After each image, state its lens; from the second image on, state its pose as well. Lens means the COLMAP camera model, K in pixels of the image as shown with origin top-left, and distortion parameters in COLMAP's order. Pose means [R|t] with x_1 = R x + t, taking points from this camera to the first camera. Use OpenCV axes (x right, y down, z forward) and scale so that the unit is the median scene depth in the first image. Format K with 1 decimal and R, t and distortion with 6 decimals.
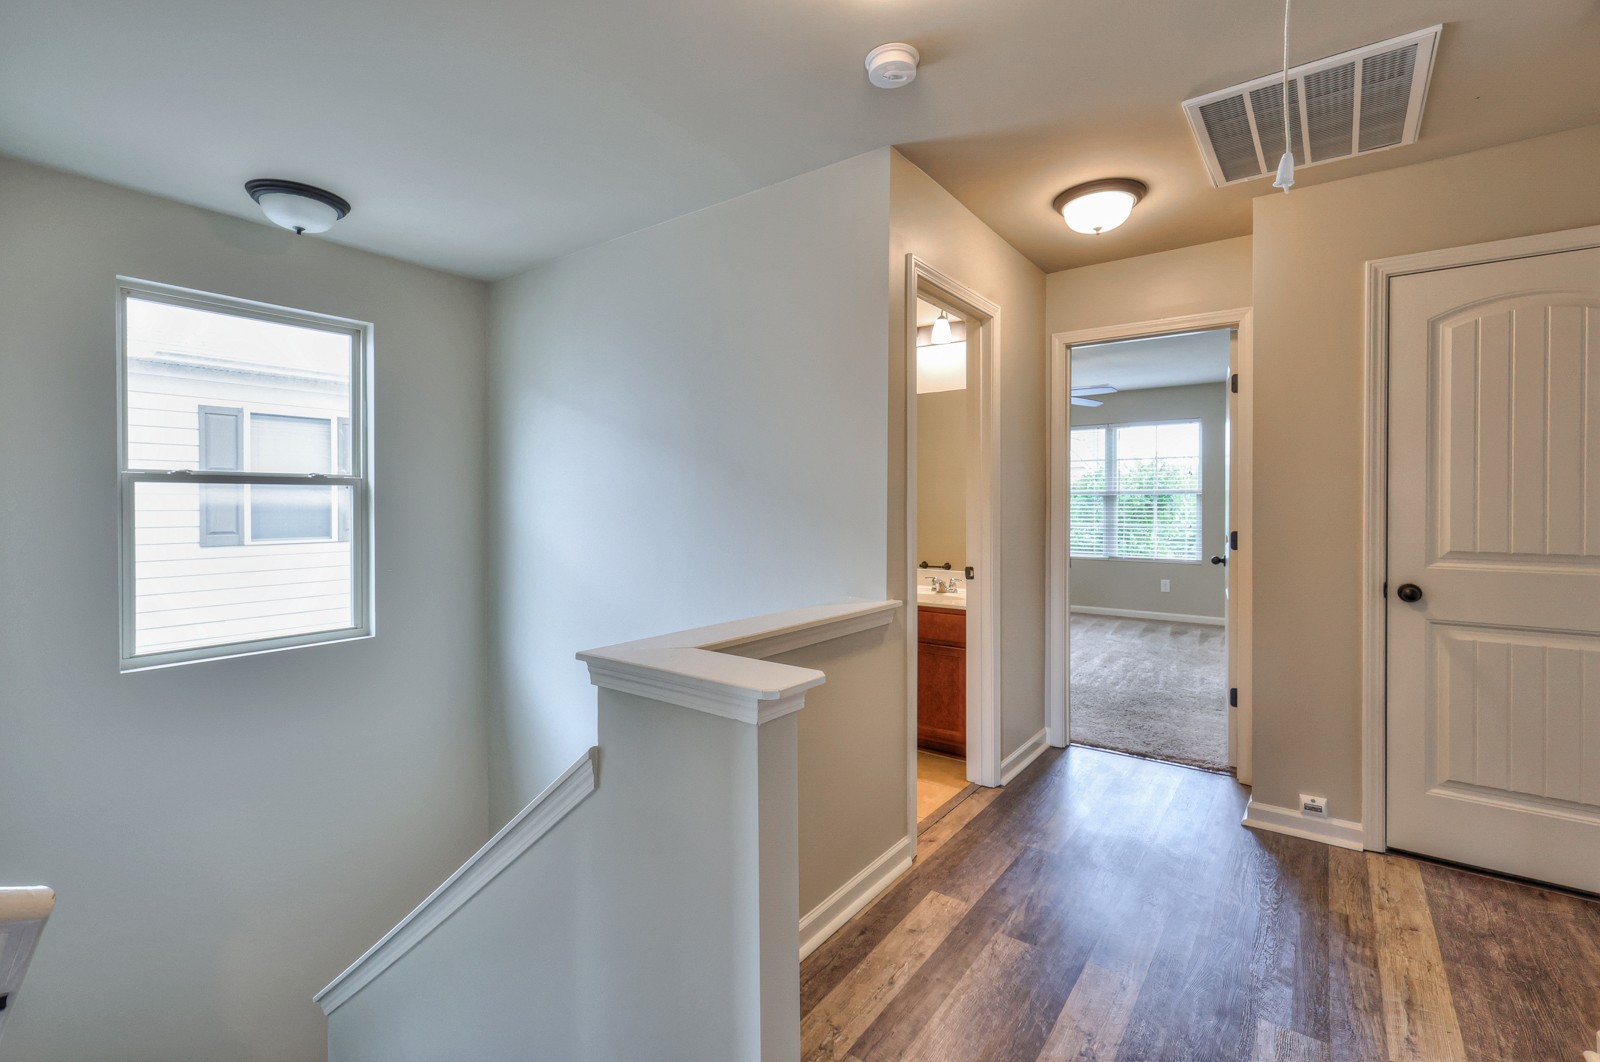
lens RADIAL K [[710.5, 0, 799.9], [0, 710.5, 505.5], [0, 0, 1]] dist [0.000652, 0.000809]
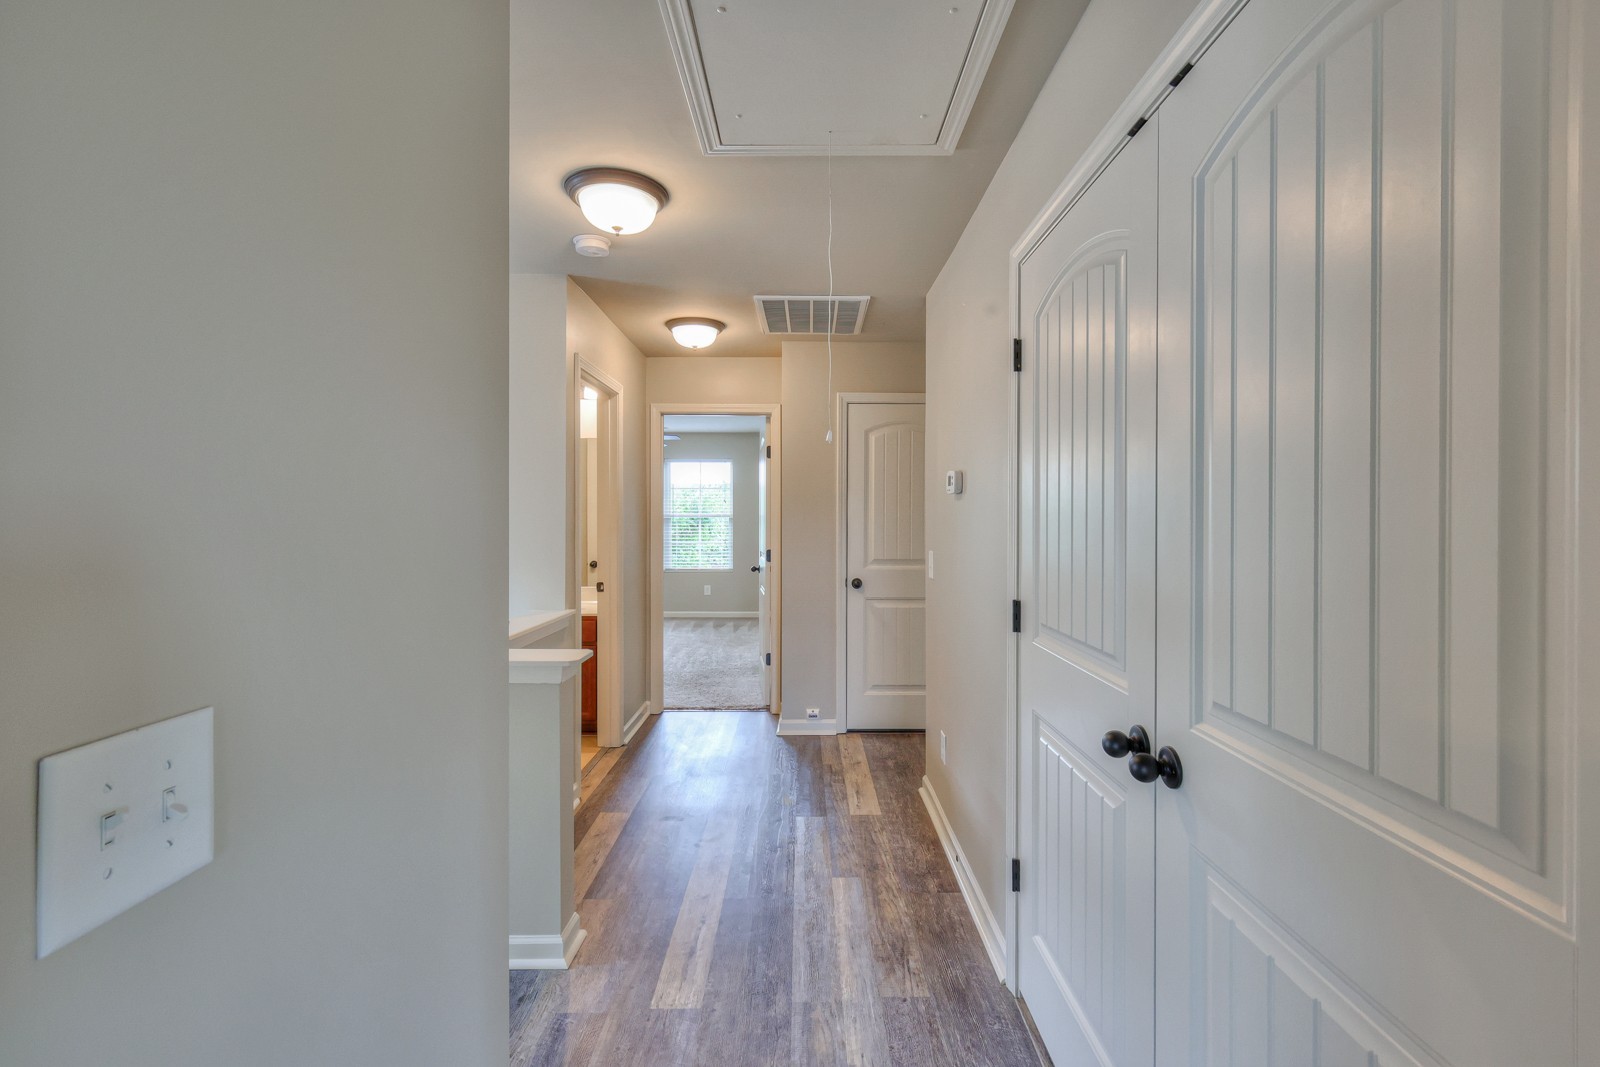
lens RADIAL K [[697.8, 0, 803.1], [0, 697.8, 532.7], [0, 0, 1]] dist [0.000021, 0.000599]
pose [[0.803871, -0.011172, 0.594698, -0.265575], [0.001170, 0.999851, 0.017202, -0.031411], [-0.594802, -0.013133, 0.803765, -0.296523]]
